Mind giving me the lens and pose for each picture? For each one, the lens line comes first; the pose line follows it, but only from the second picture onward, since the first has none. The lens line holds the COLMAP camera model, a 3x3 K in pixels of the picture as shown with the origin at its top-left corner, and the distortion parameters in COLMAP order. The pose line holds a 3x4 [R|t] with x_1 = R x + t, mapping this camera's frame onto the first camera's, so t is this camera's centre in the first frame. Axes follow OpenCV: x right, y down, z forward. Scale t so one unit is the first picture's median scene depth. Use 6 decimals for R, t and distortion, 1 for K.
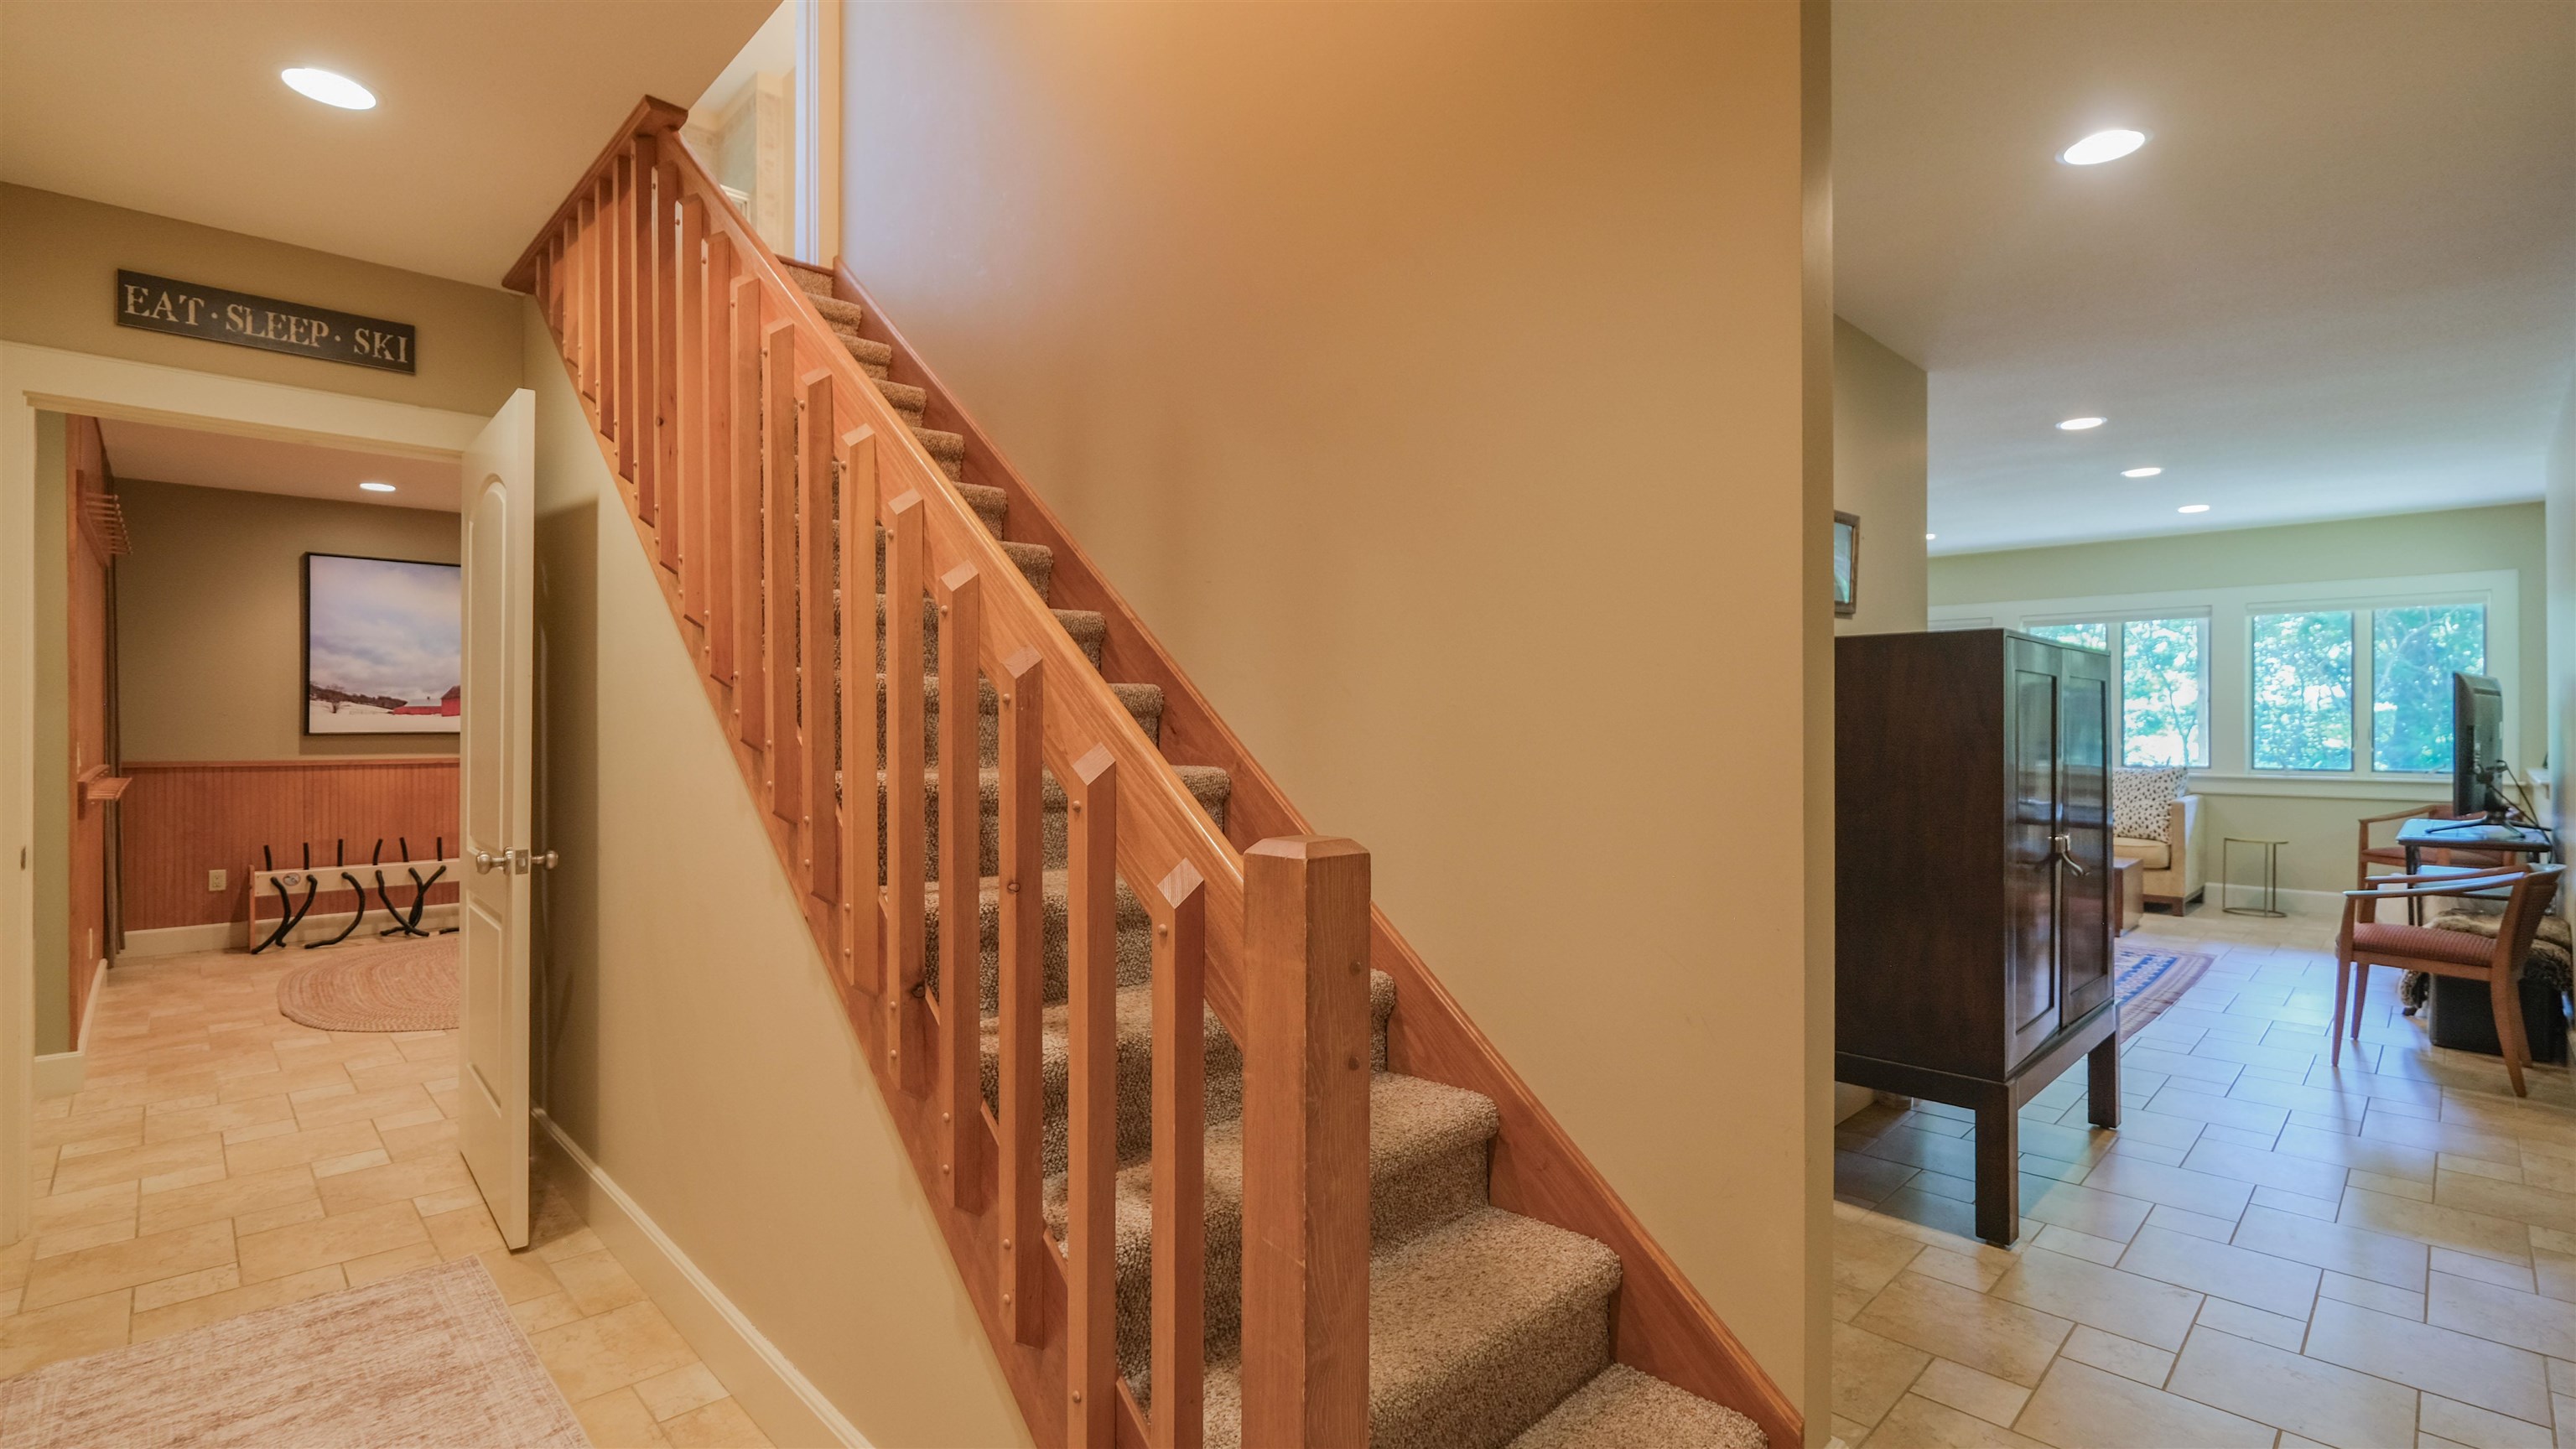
lens RADIAL K [[1161.8, 0, 1300.2], [0, 1161.8, 724.0], [0, 0, 1]] dist [-0.002405, 0.000452]
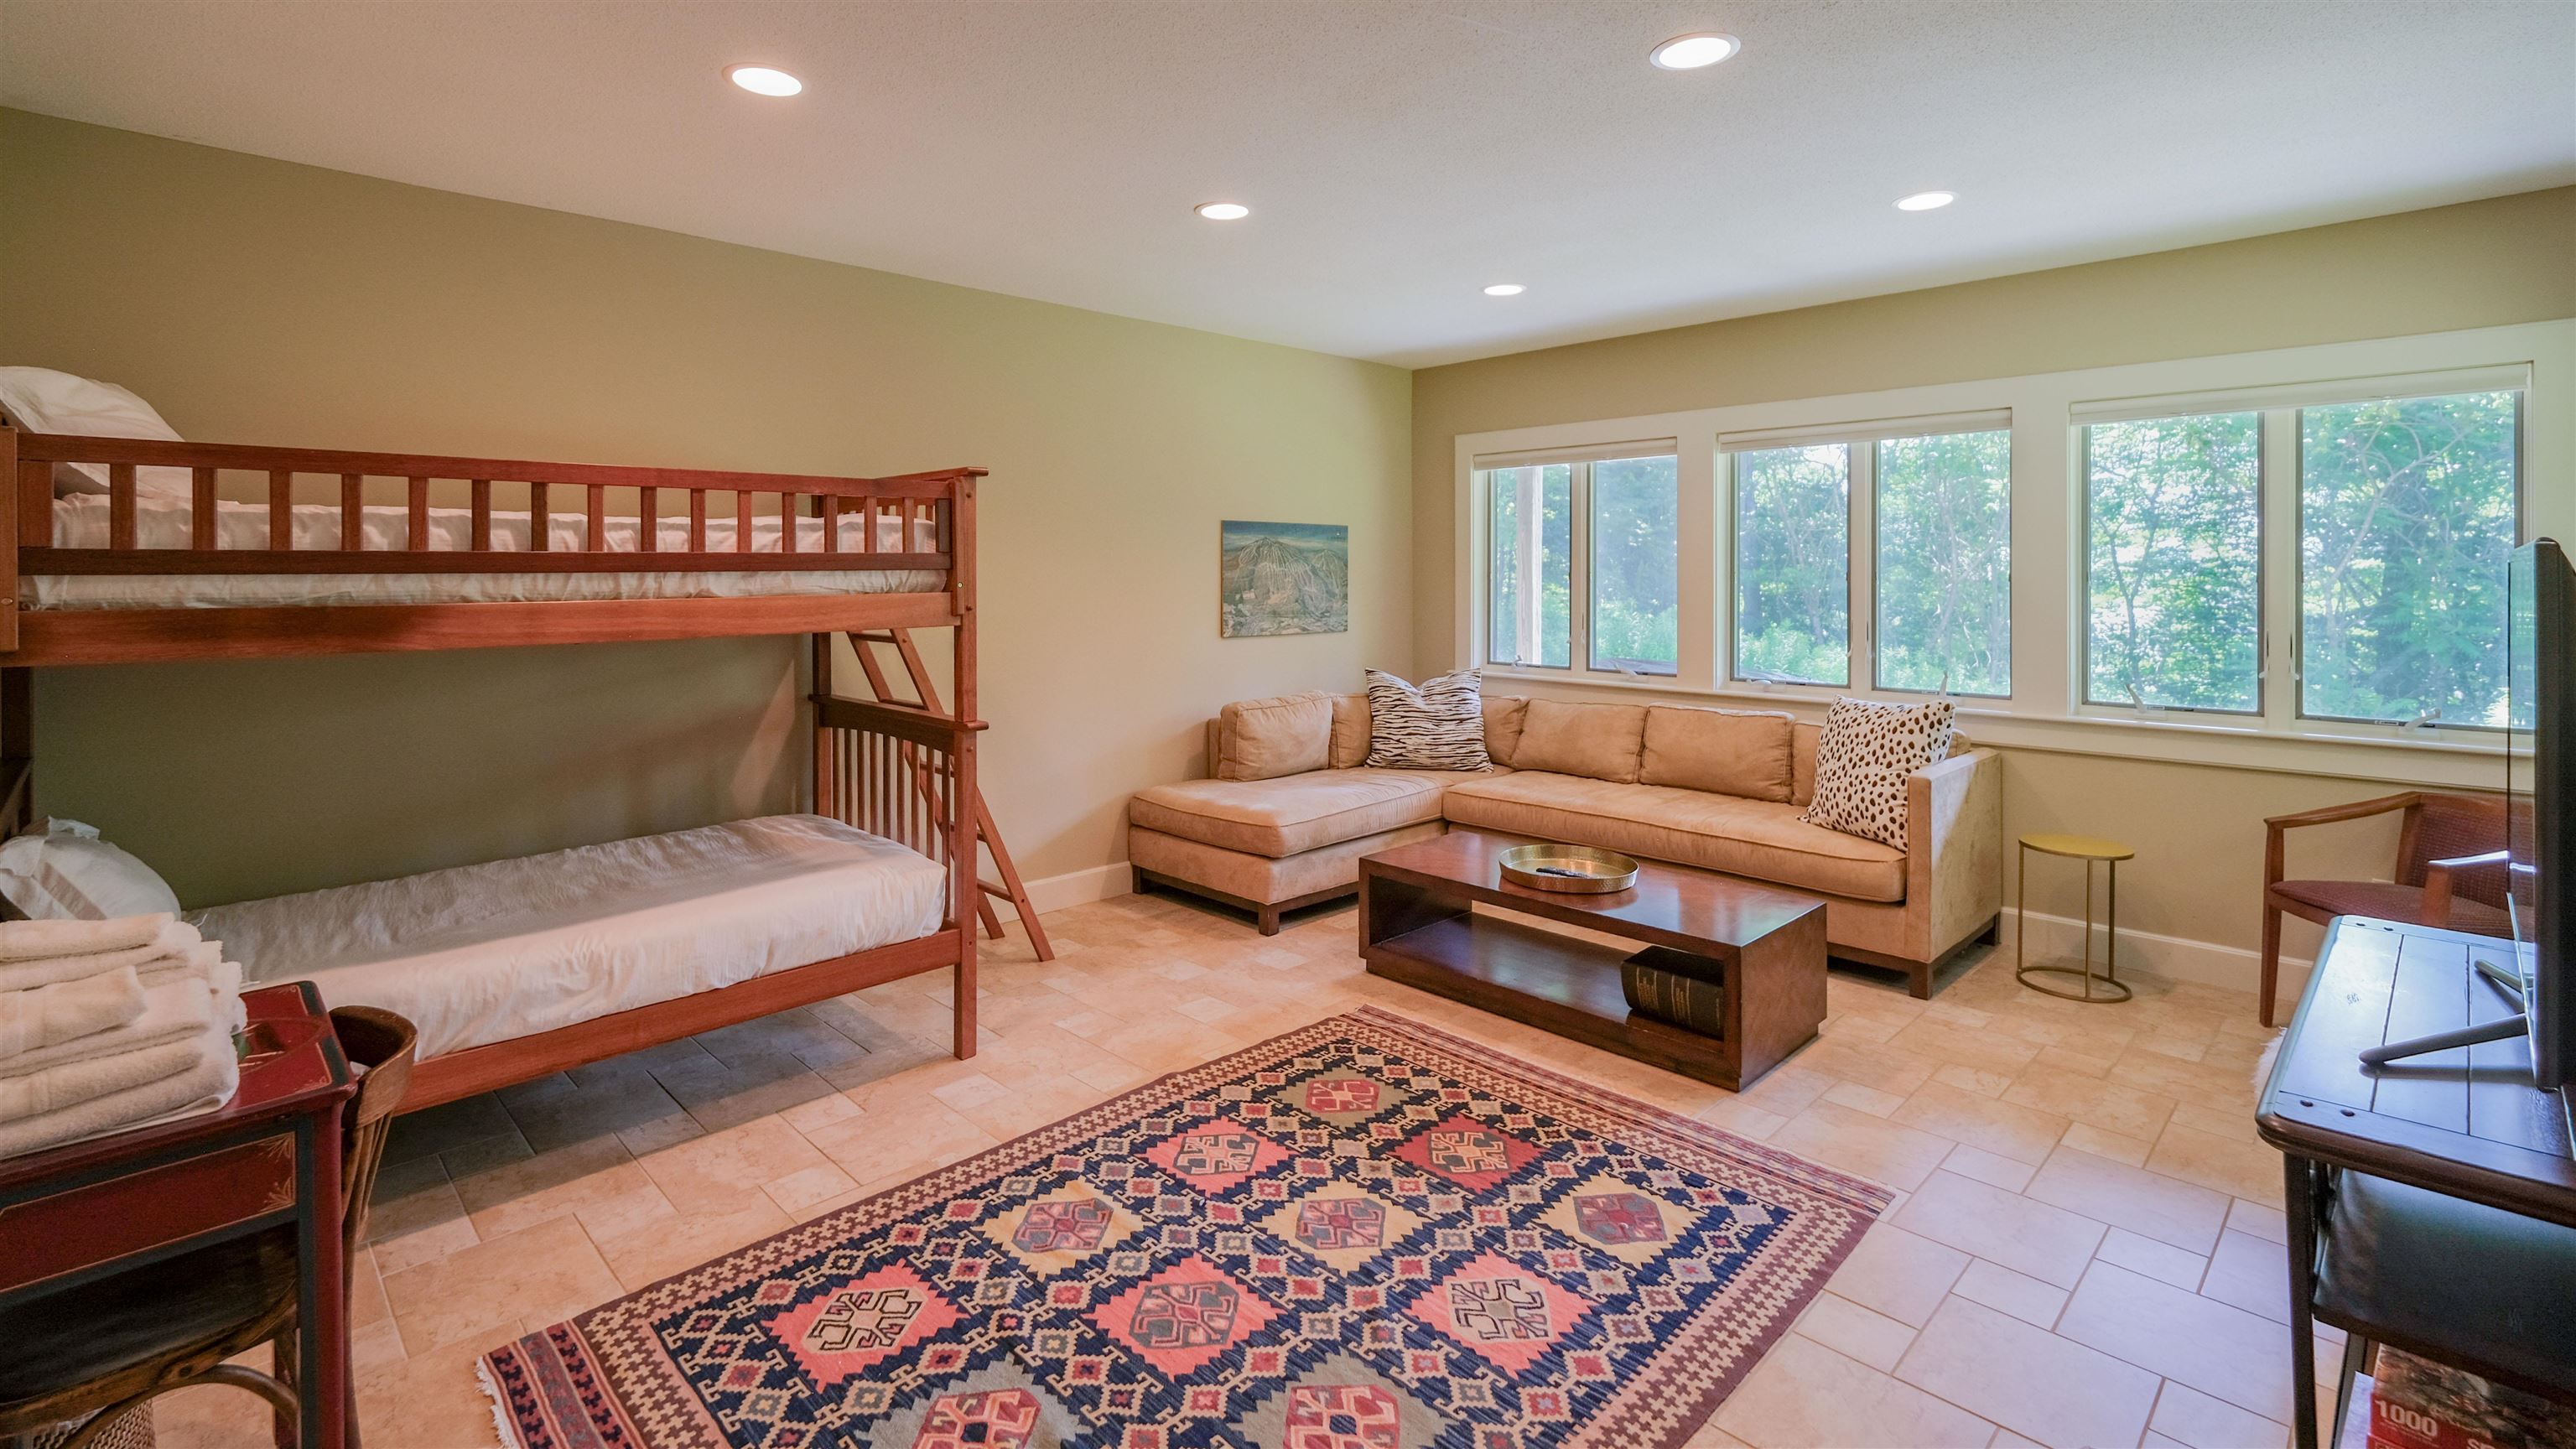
lens RADIAL K [[1161.8, 0, 1264.7], [0, 1161.8, 586.5], [0, 0, 1]] dist [-0.002405, 0.000452]
pose [[0.999880, -0.002006, -0.015343, 0.448228], [0.002157, 0.999949, 0.009818, -0.023491], [0.015322, -0.009850, 0.999834, 0.452093]]
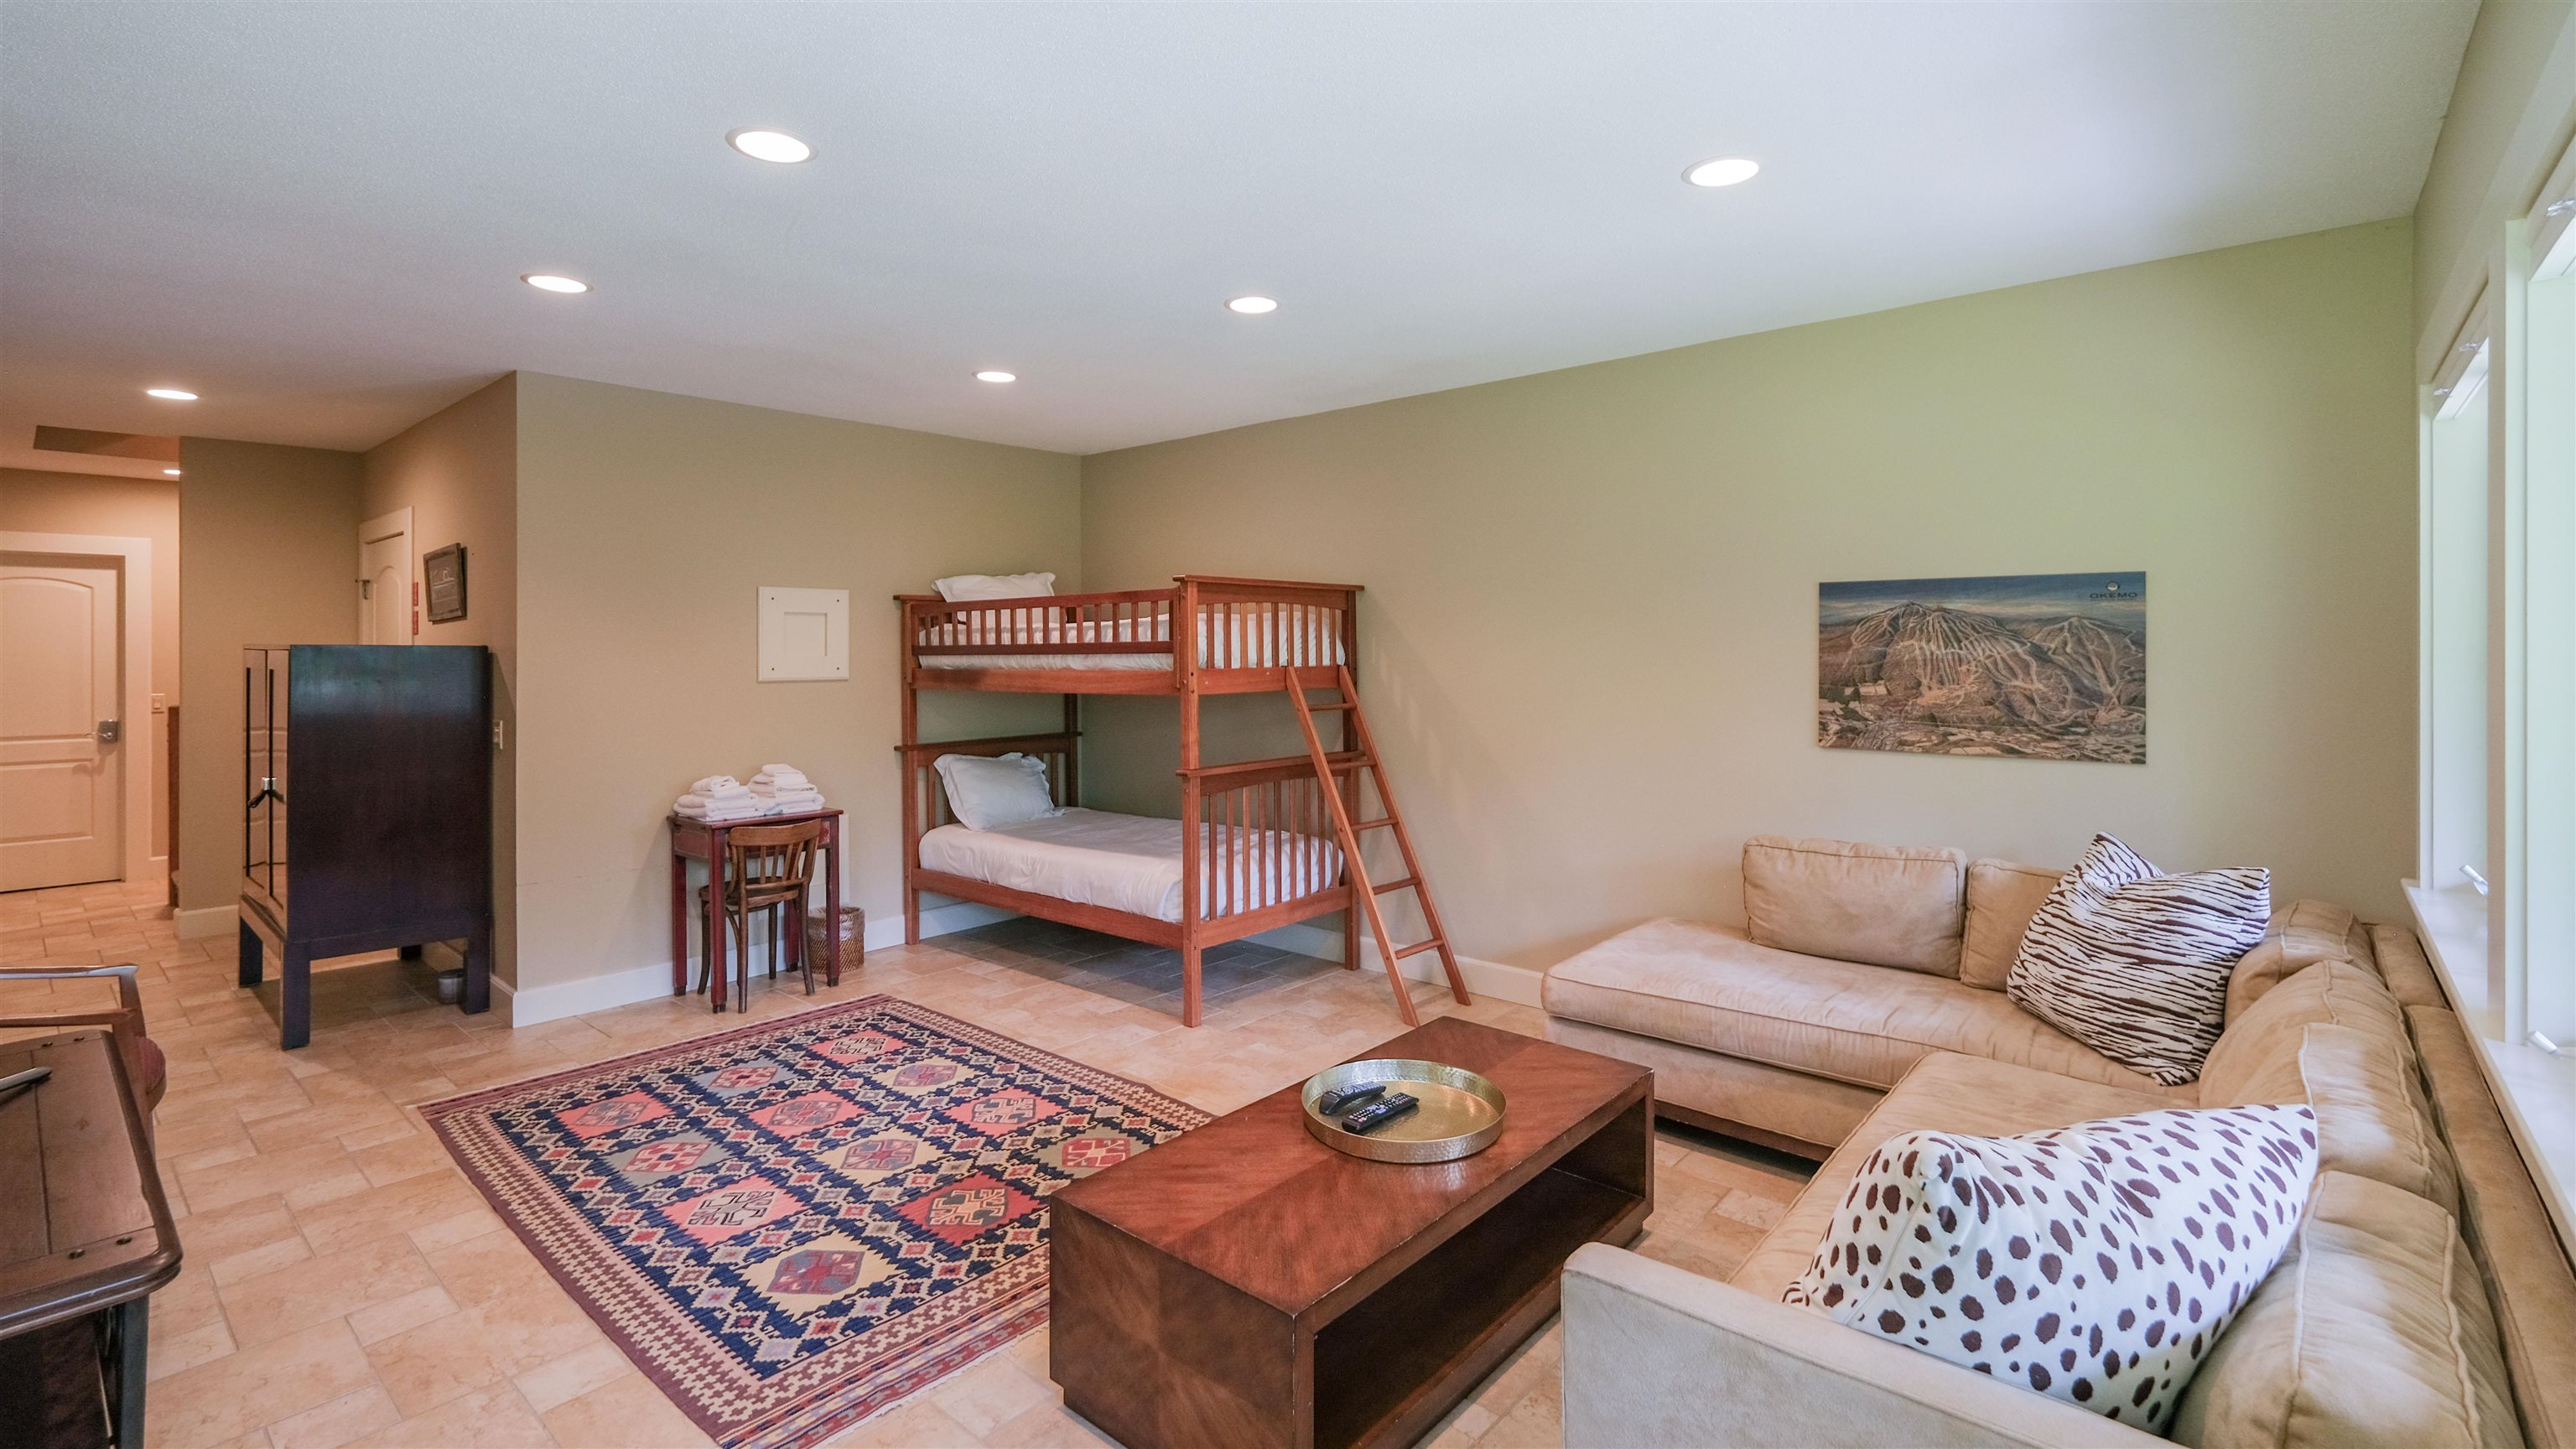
lens RADIAL K [[1161.8, 0, 1316.7], [0, 1161.8, 642.2], [0, 0, 1]] dist [-0.002405, 0.000452]
pose [[0.070624, -0.006225, -0.997484, 0.885818], [-0.000890, 0.999980, -0.006303, -0.027500], [0.997503, 0.001333, 0.070617, 0.889199]]
